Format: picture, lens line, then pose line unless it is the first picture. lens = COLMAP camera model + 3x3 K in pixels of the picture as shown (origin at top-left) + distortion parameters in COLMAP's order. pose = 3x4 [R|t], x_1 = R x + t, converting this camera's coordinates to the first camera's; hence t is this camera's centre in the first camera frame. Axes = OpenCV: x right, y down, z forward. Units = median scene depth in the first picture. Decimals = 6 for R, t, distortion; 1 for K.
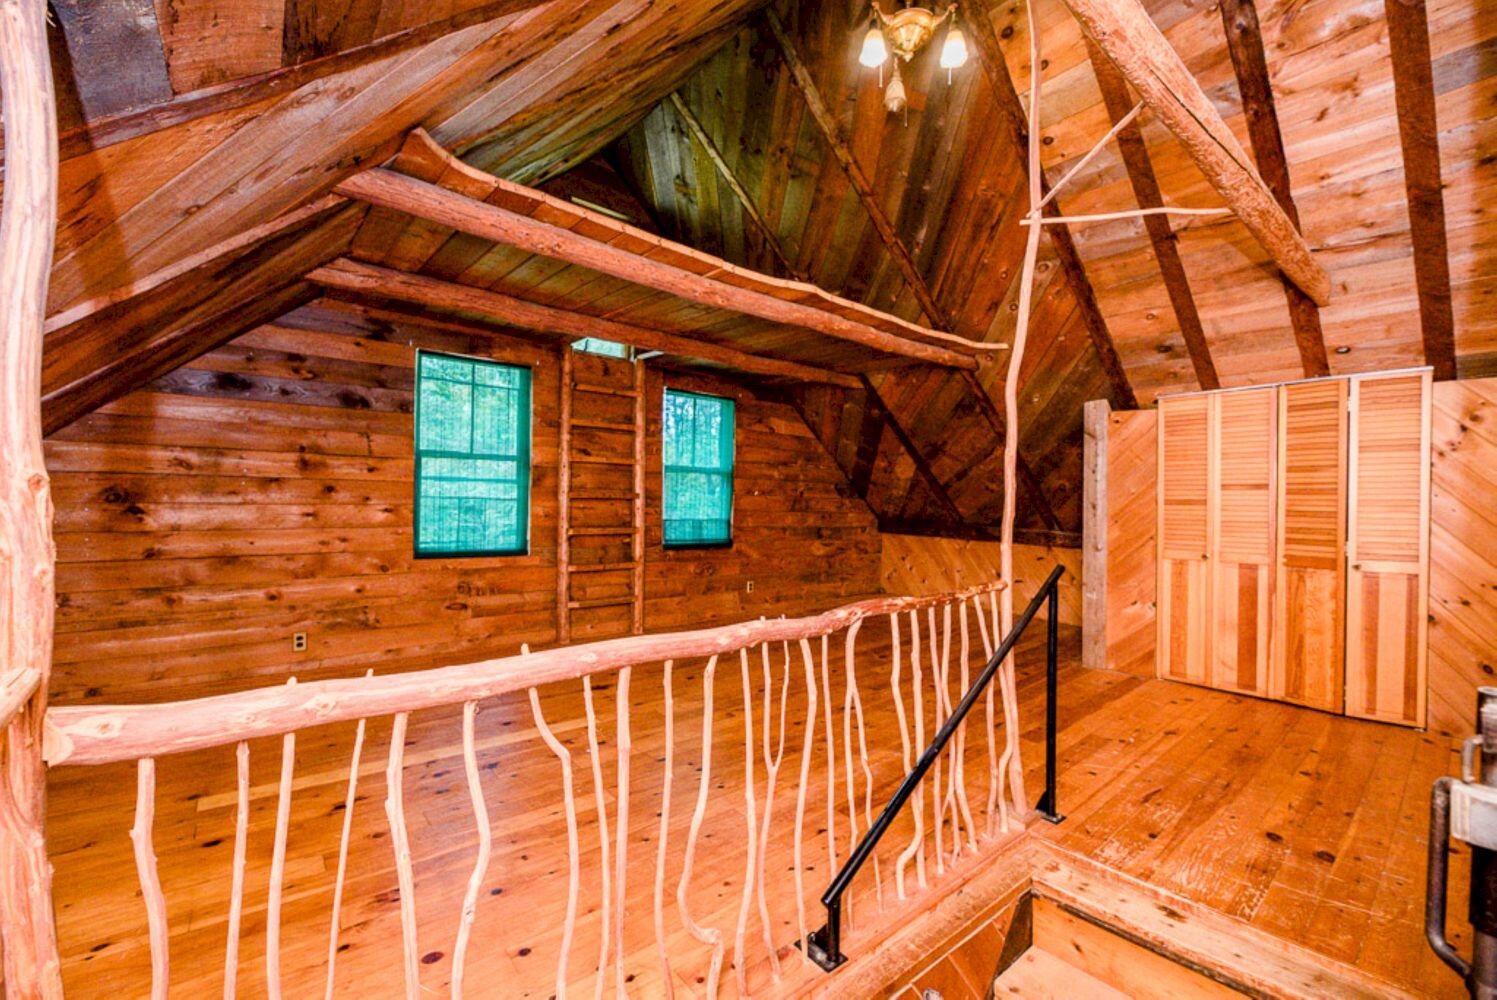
lens RADIAL K [[610.6, 0, 748.4], [0, 610.6, 505.3], [0, 0, 1]] dist [0.000105, -0.003275]
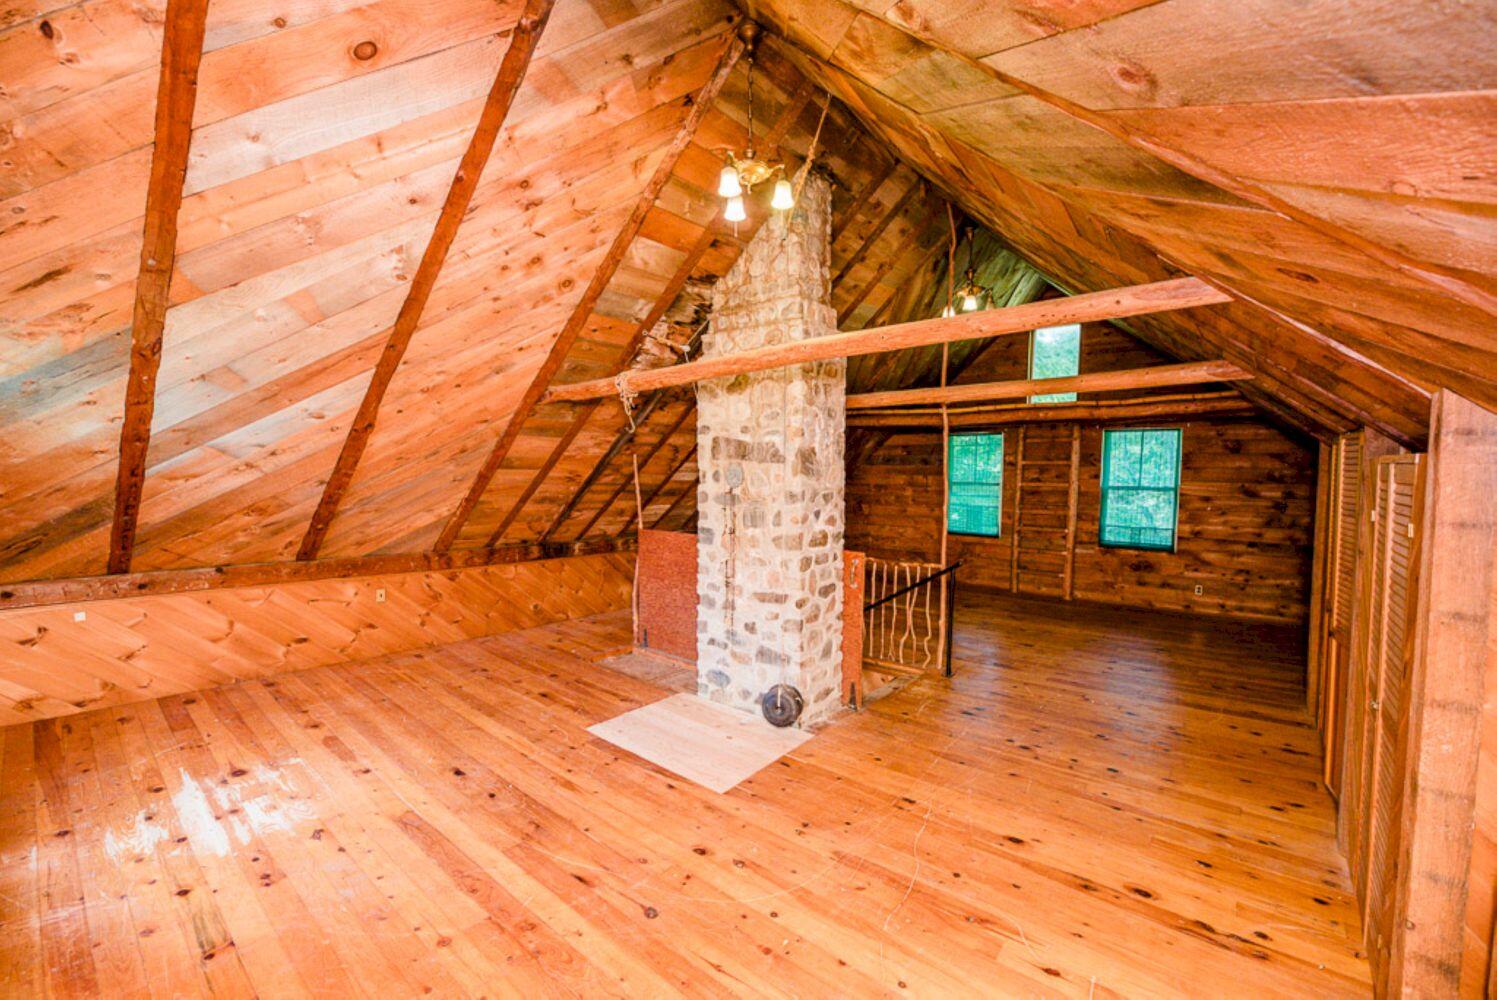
lens RADIAL K [[610.6, 0, 748.4], [0, 610.6, 505.3], [0, 0, 1]] dist [0.000105, -0.003275]
pose [[0.172369, 0.042716, -0.984106, 1.229175], [-0.006147, 0.999086, 0.042289, -0.084999], [0.985013, -0.001240, 0.172474, -0.026887]]
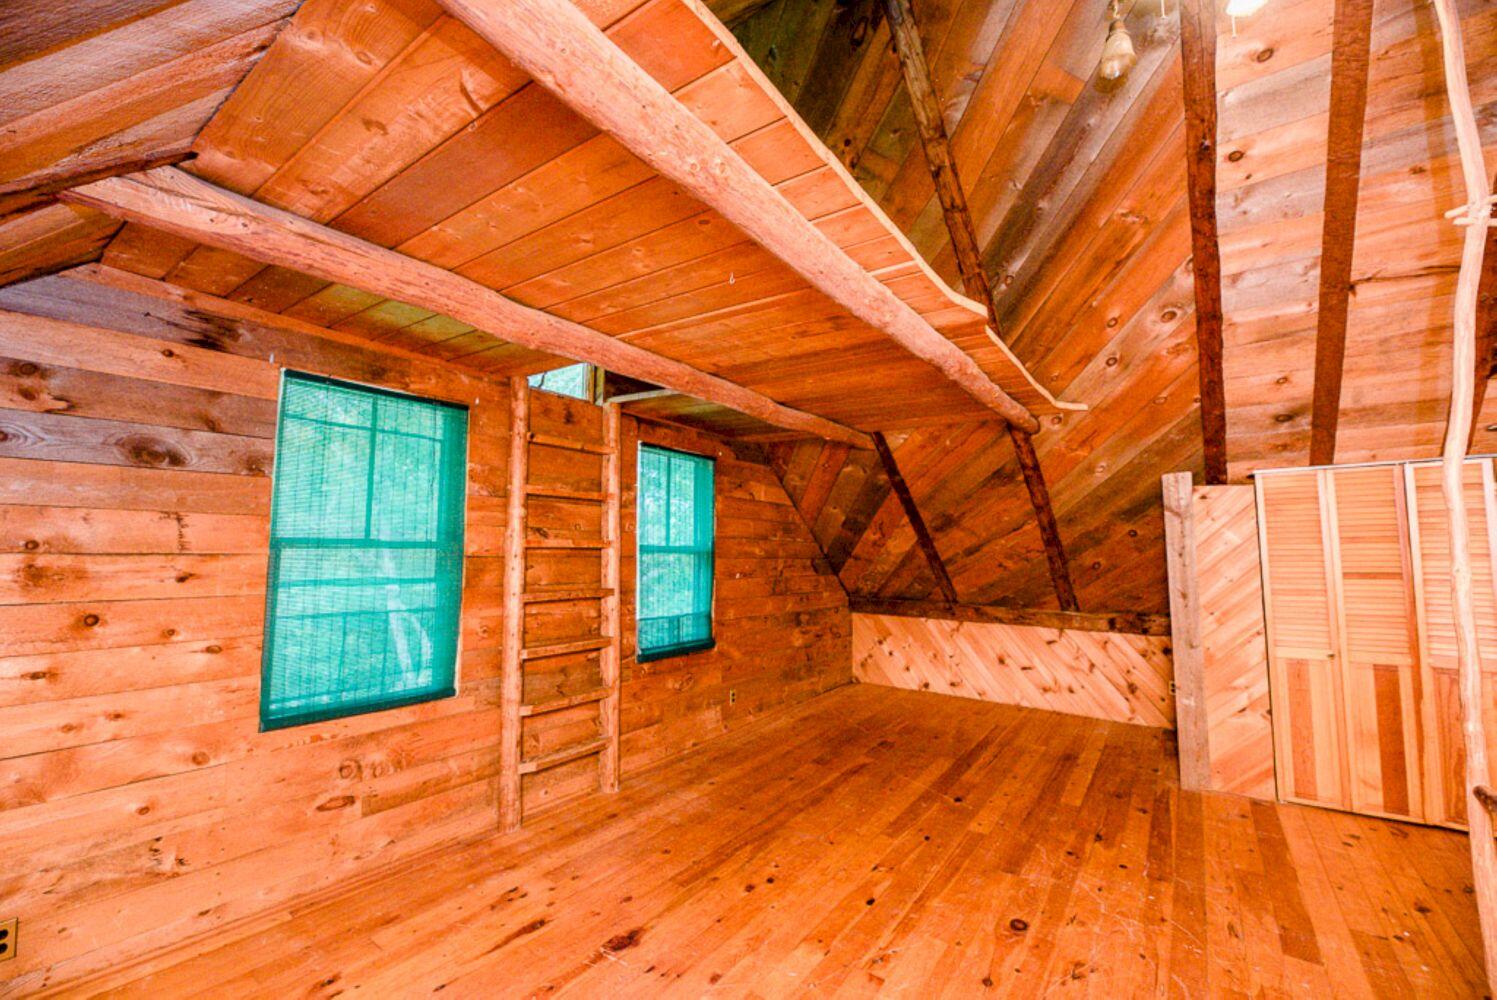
lens RADIAL K [[610.6, 0, 748.4], [0, 610.6, 505.3], [0, 0, 1]] dist [0.000105, -0.003275]
pose [[0.969780, 0.003718, 0.243953, -0.216470], [0.017098, 0.996390, -0.083154, -0.058129], [-0.243382, 0.084812, 0.966215, 0.285558]]
